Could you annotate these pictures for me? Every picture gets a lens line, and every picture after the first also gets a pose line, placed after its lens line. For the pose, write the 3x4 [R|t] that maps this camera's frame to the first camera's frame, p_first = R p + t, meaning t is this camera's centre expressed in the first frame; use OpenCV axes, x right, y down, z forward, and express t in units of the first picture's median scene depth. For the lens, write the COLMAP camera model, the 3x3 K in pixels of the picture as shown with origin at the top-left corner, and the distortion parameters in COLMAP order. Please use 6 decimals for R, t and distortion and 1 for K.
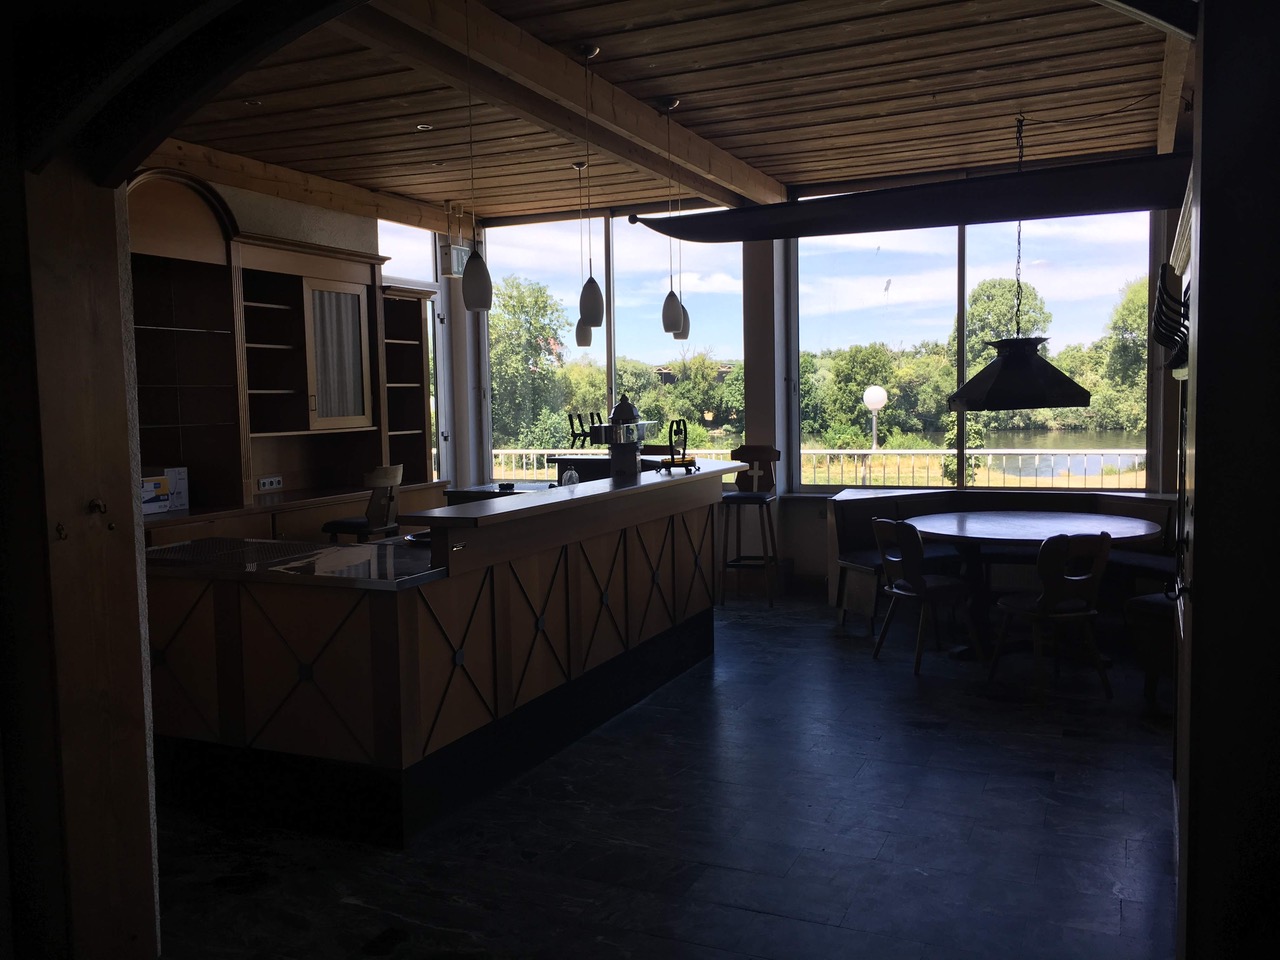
lens RADIAL K [[1115.0, 0, 643.1], [0, 1115.0, 480.2], [0, 0, 1]] dist [0.078735, -0.107027]
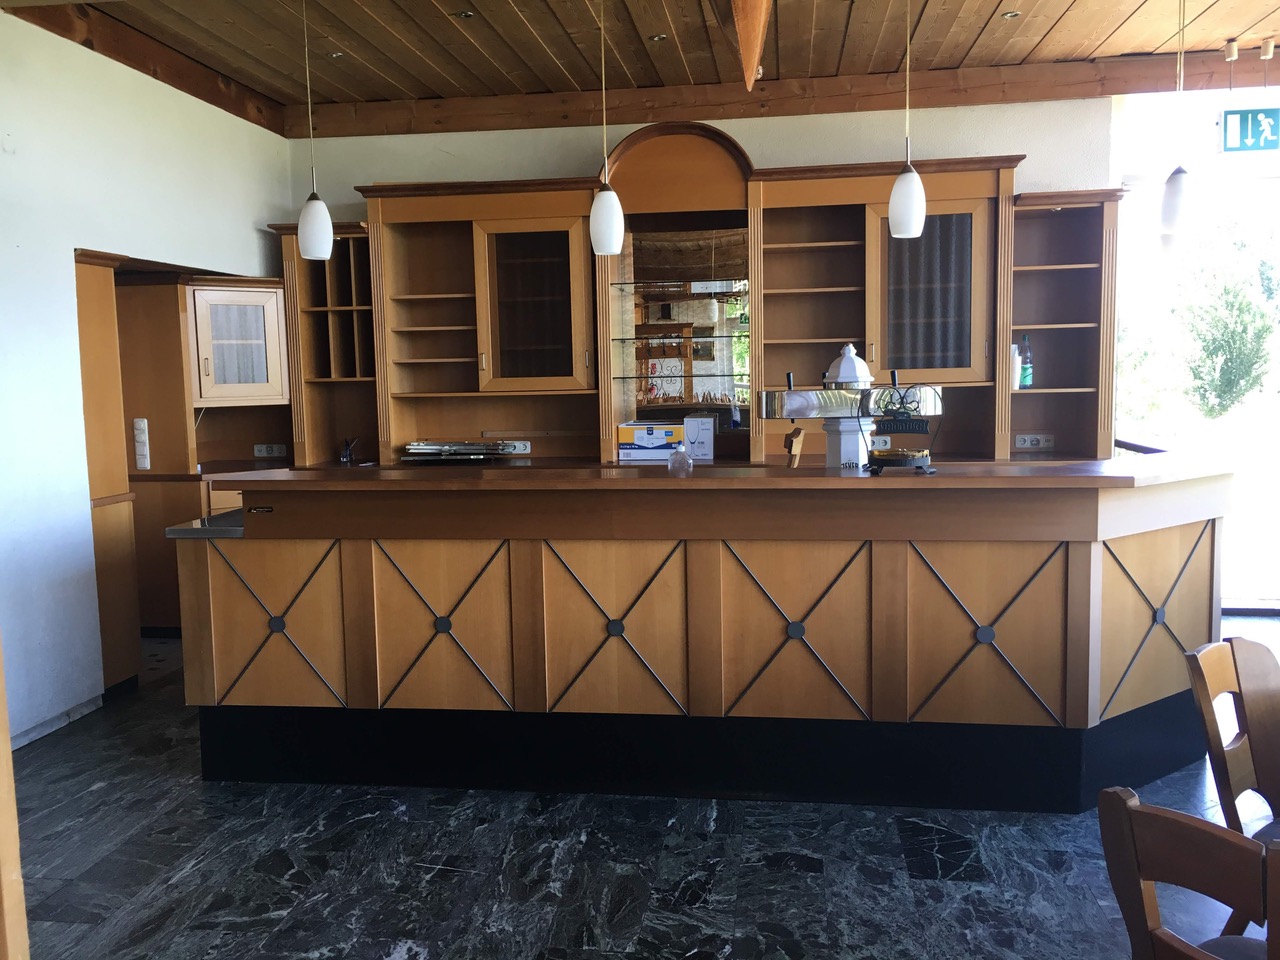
lens RADIAL K [[1115.0, 0, 599.1], [0, 1115.0, 474.8], [0, 0, 1]] dist [0.078735, -0.107027]
pose [[0.255756, 0.118794, -0.959415, 0.539566], [-0.051133, 0.992695, 0.109283, -0.065477], [0.965388, 0.021108, 0.259961, 0.639758]]
